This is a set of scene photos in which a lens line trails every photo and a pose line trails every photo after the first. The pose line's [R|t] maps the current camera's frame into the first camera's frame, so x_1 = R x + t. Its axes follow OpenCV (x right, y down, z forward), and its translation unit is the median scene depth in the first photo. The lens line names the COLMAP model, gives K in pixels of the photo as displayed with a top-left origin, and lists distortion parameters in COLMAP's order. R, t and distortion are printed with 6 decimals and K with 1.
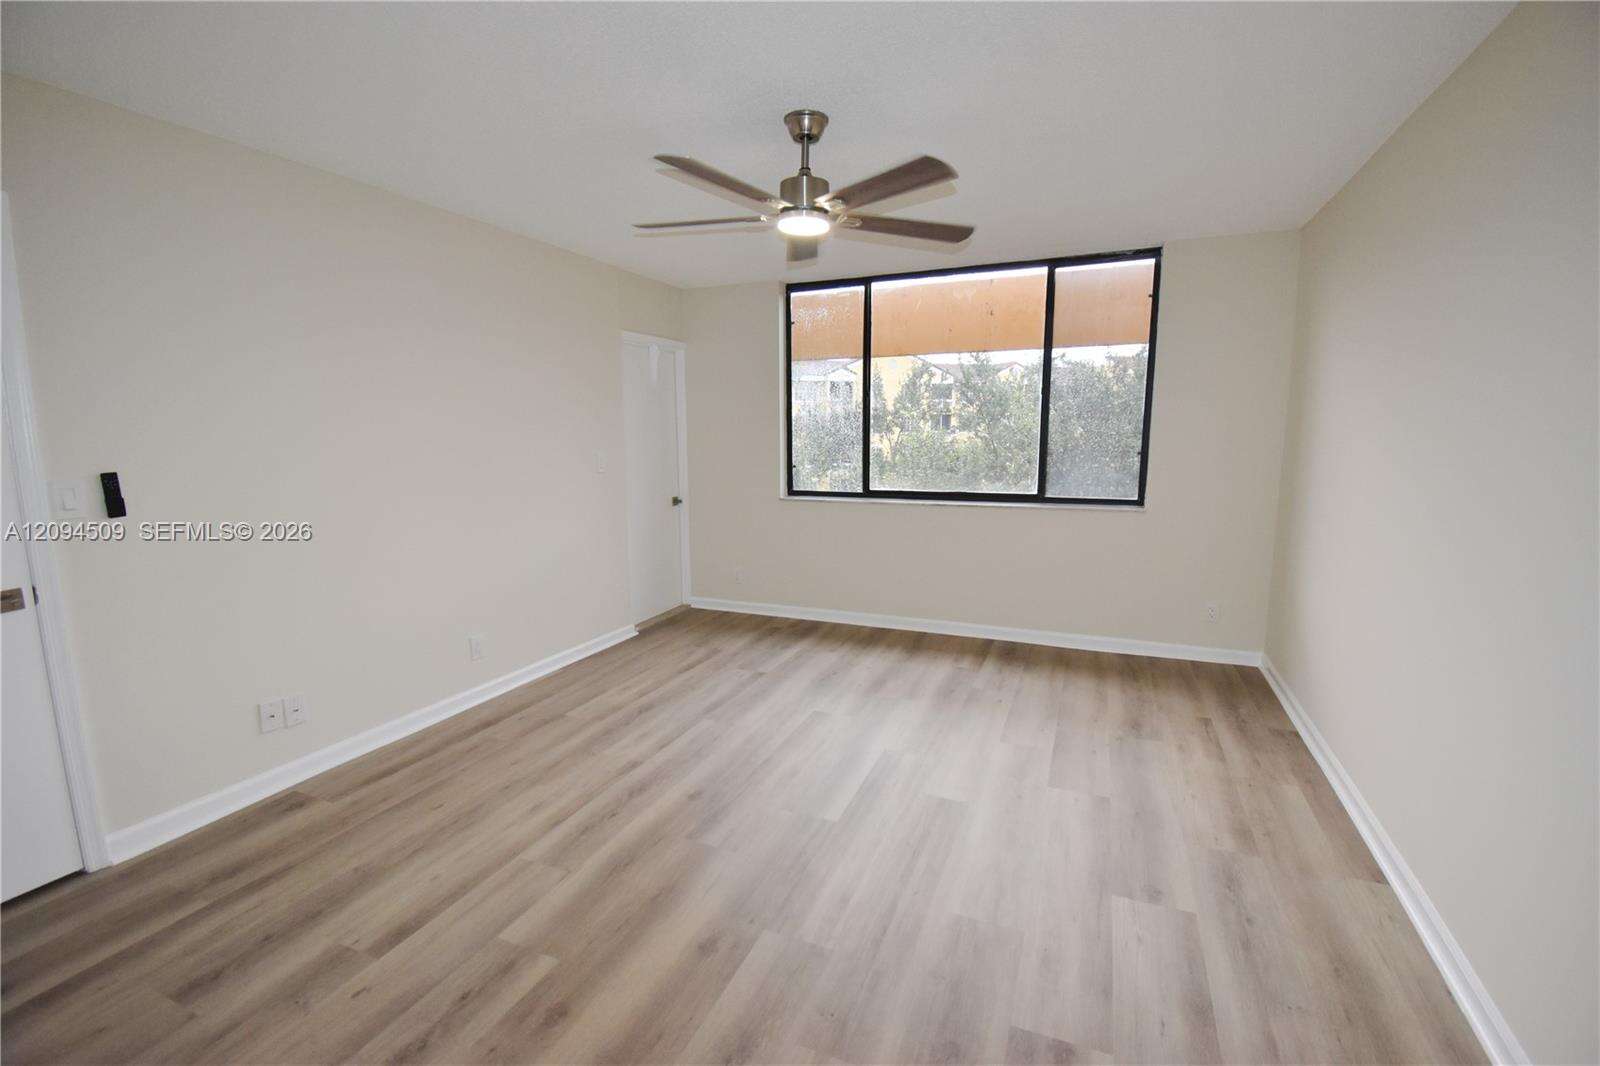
lens RADIAL K [[716.4, 0, 800.0], [0, 716.4, 533.0], [0, 0, 1]] dist [0.012533, -0.022160]
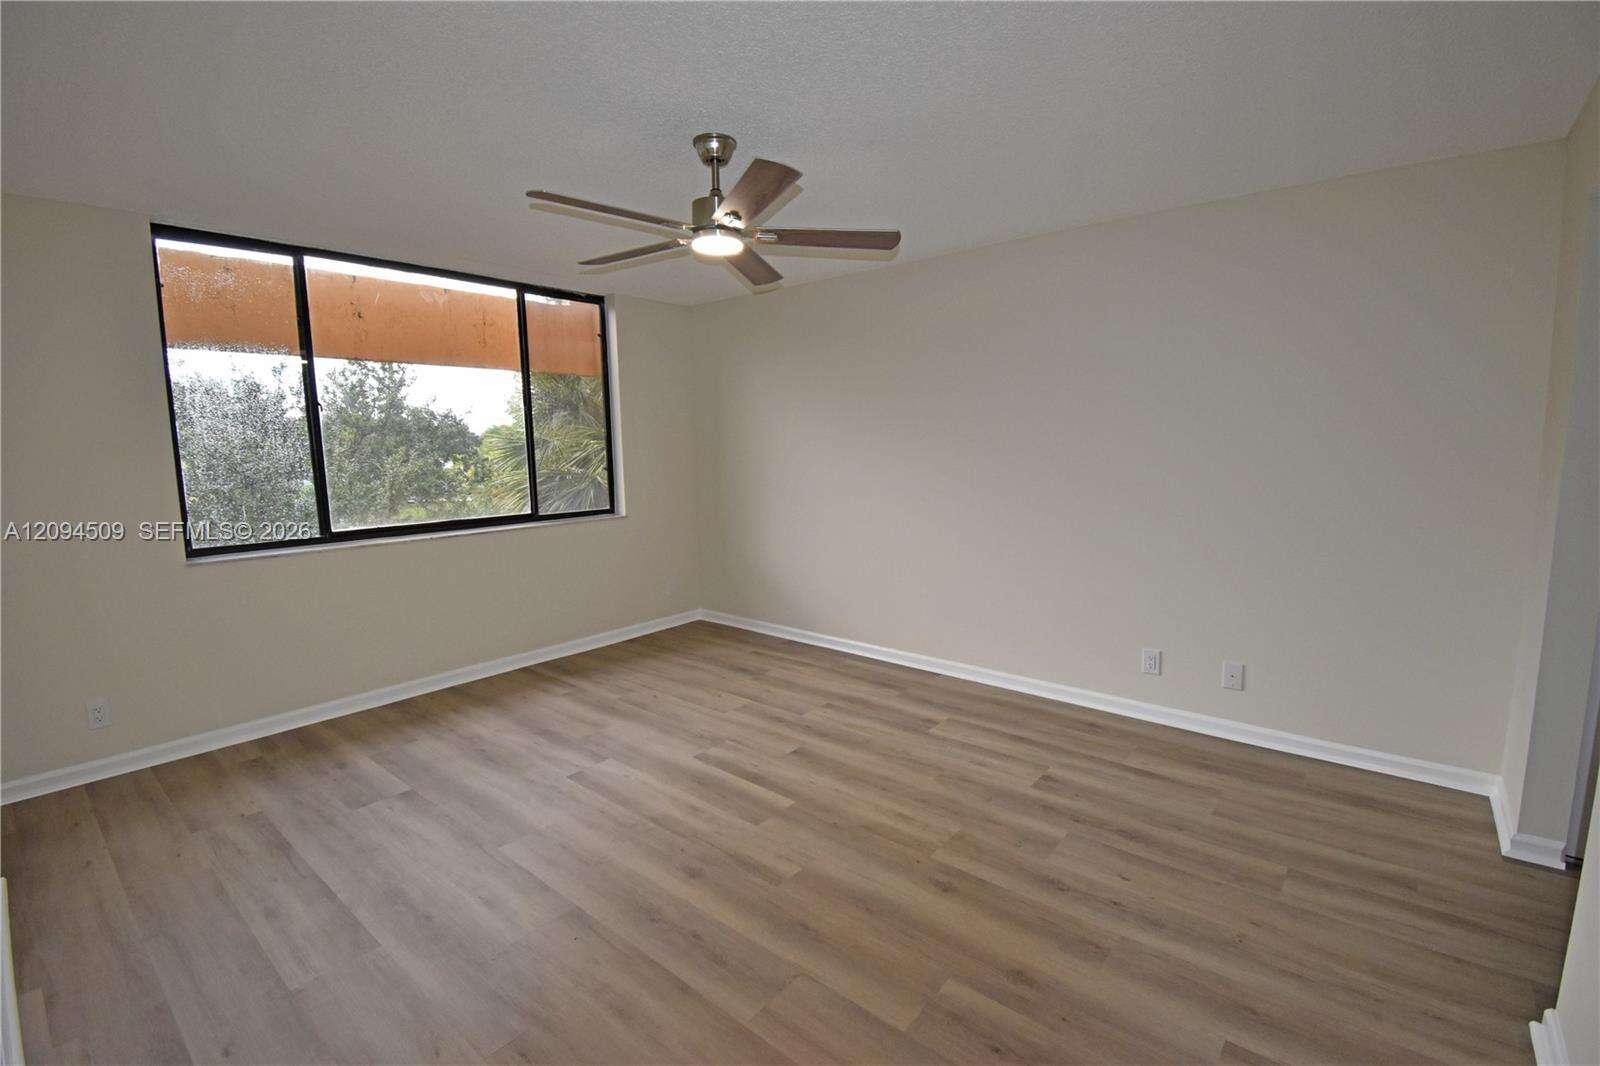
lens RADIAL K [[716.4, 0, 800.0], [0, 716.4, 533.0], [0, 0, 1]] dist [0.012533, -0.022160]
pose [[0.276046, -0.118735, 0.953782, -0.594046], [0.148775, 0.985659, 0.079645, -0.056924], [-0.949560, 0.119913, 0.289752, 0.392052]]
